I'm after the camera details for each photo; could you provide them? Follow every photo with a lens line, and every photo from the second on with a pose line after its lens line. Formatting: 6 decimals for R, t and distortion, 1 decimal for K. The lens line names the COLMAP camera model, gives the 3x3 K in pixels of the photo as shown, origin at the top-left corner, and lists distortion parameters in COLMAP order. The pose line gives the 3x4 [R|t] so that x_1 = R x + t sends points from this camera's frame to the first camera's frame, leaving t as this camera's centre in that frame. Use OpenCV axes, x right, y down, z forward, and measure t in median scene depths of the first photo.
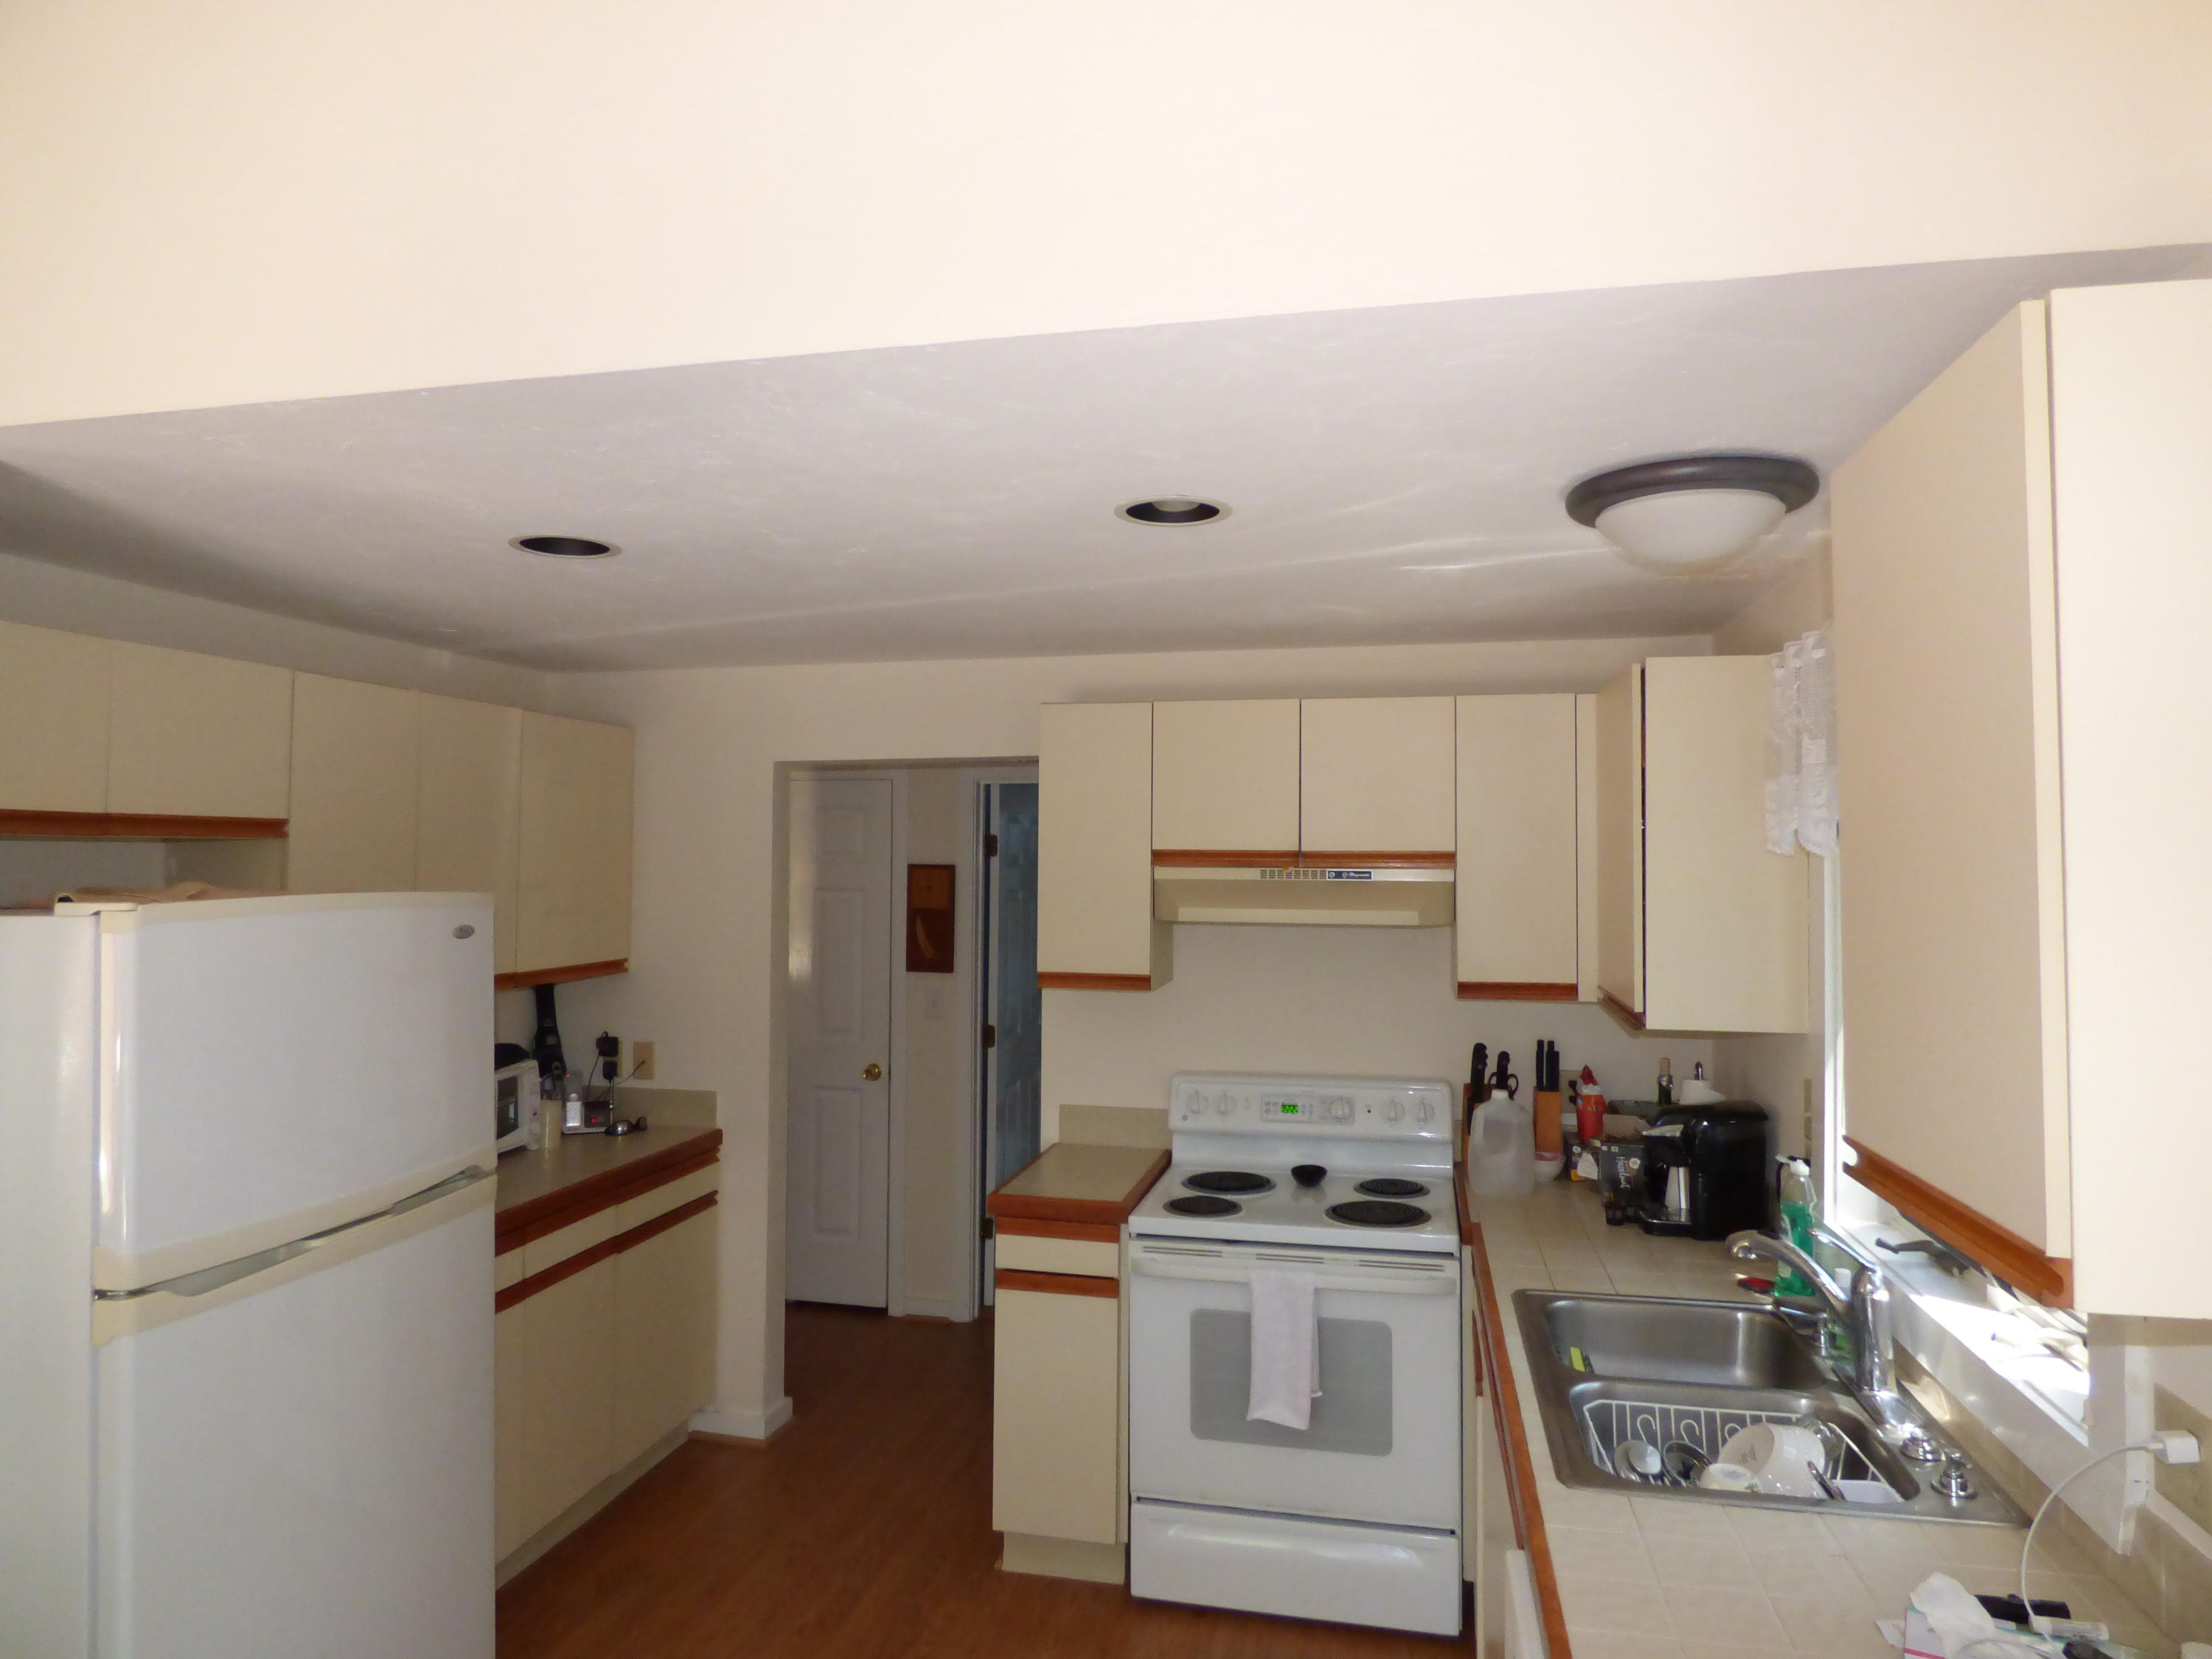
lens RADIAL K [[1288.1, 0, 1101.5], [0, 1288.1, 836.2], [0, 0, 1]] dist [0.005967, 0.001990]
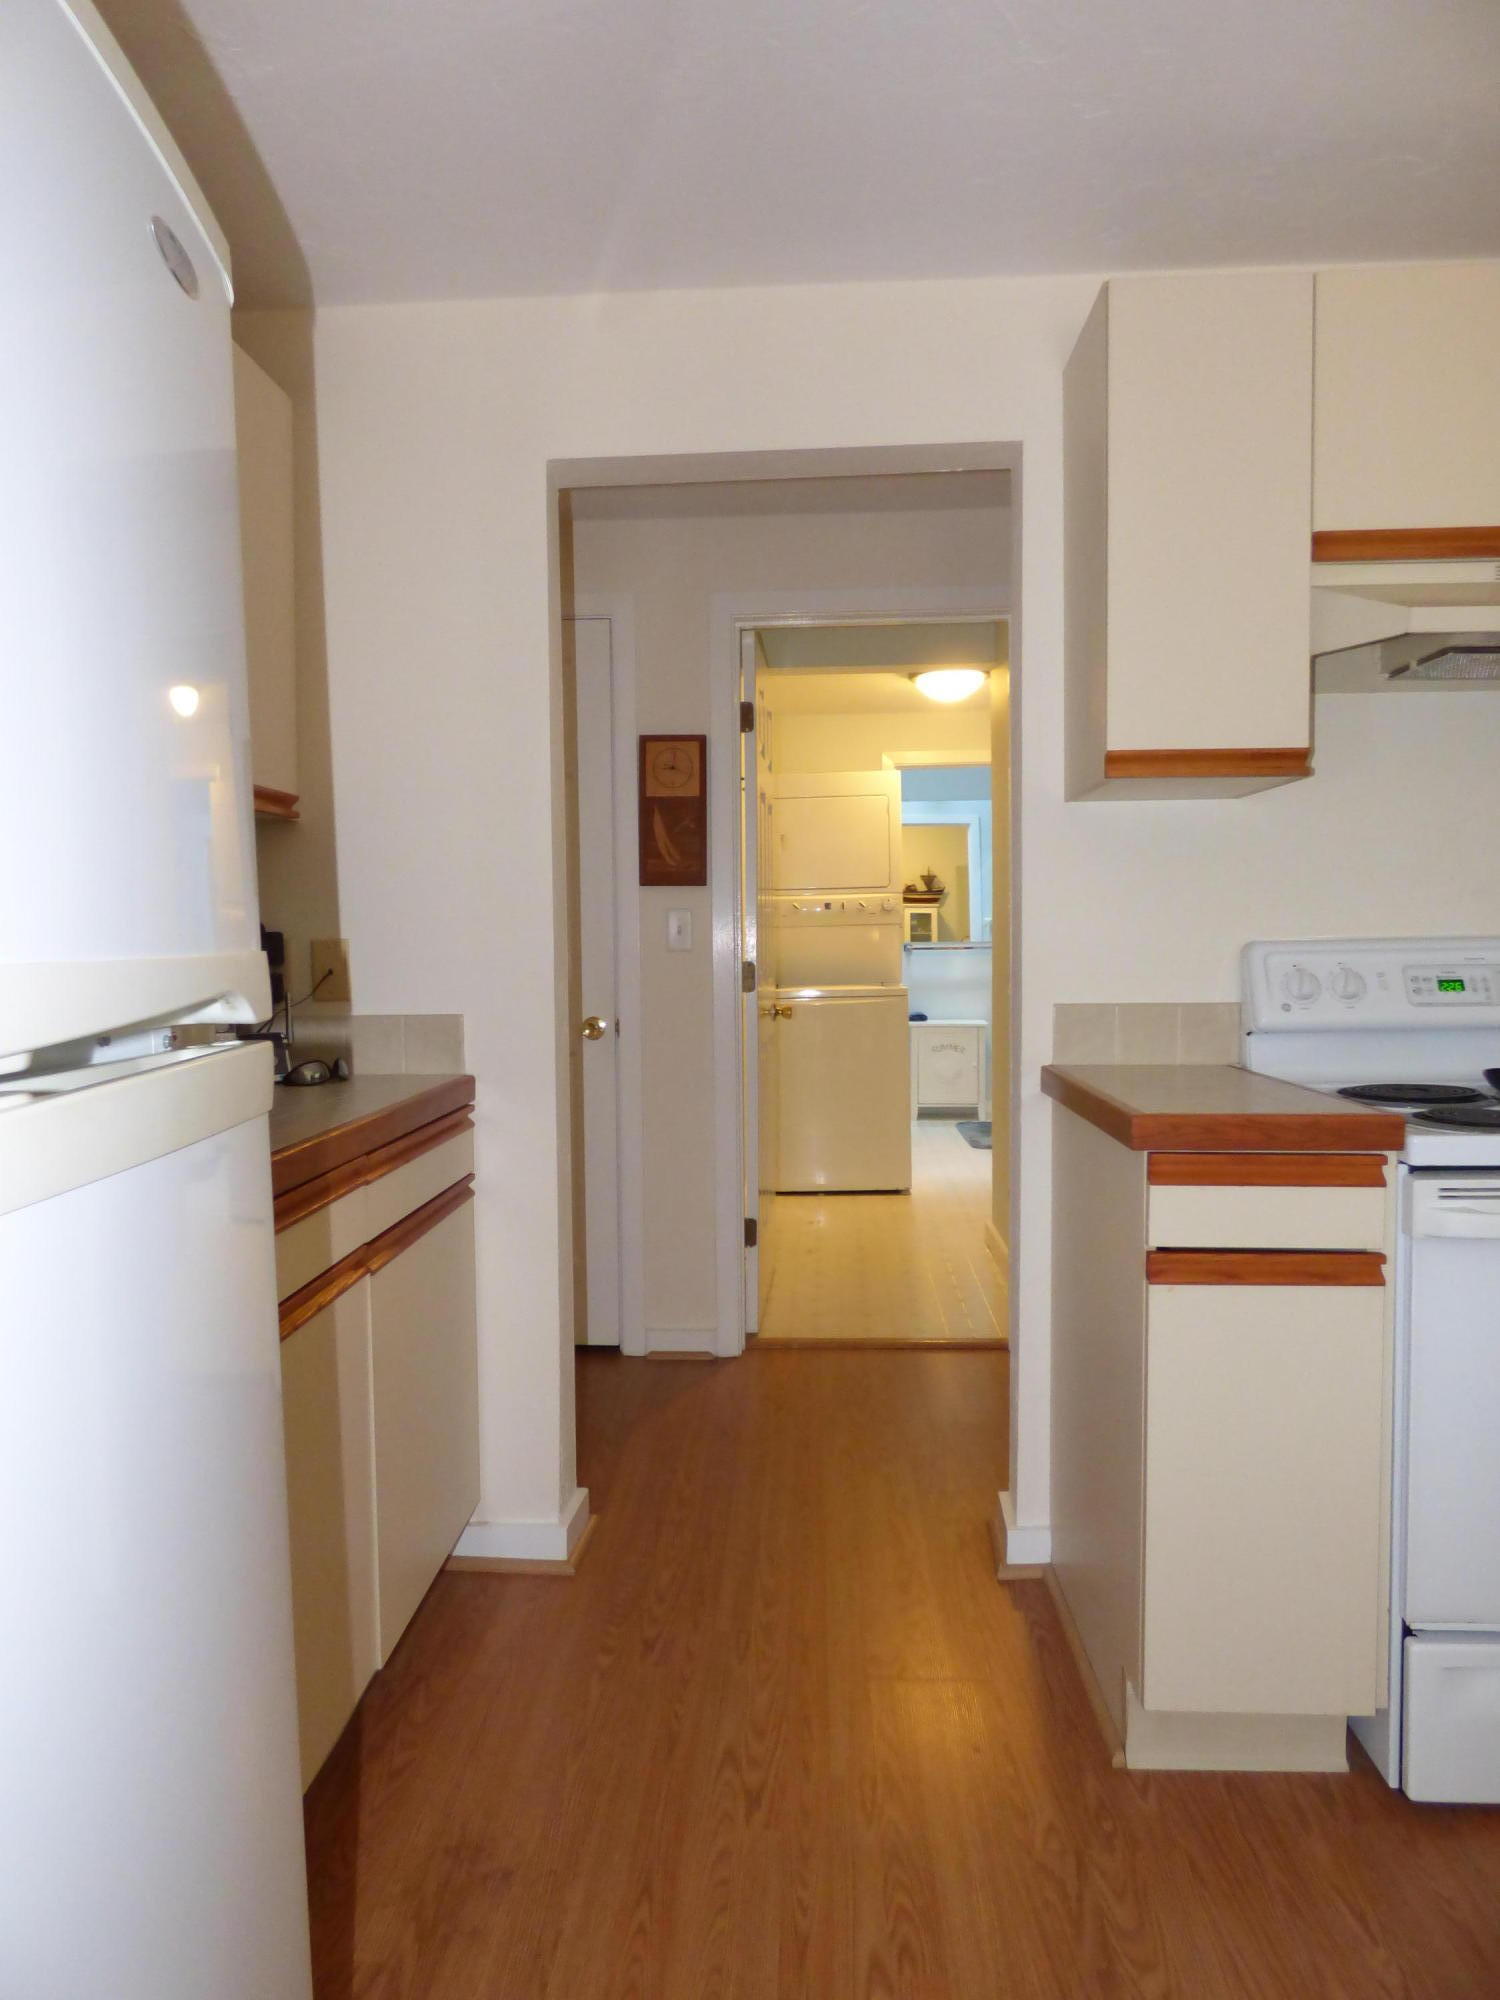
lens RADIAL K [[1164.6, 0, 754.8], [0, 1164.6, 996.9], [0, 0, 1]] dist [0.005967, 0.001990]
pose [[0.983131, -0.024106, 0.181308, -0.280685], [0.010914, 0.997242, 0.073409, 0.161786], [-0.182577, -0.070192, 0.980683, 0.470336]]
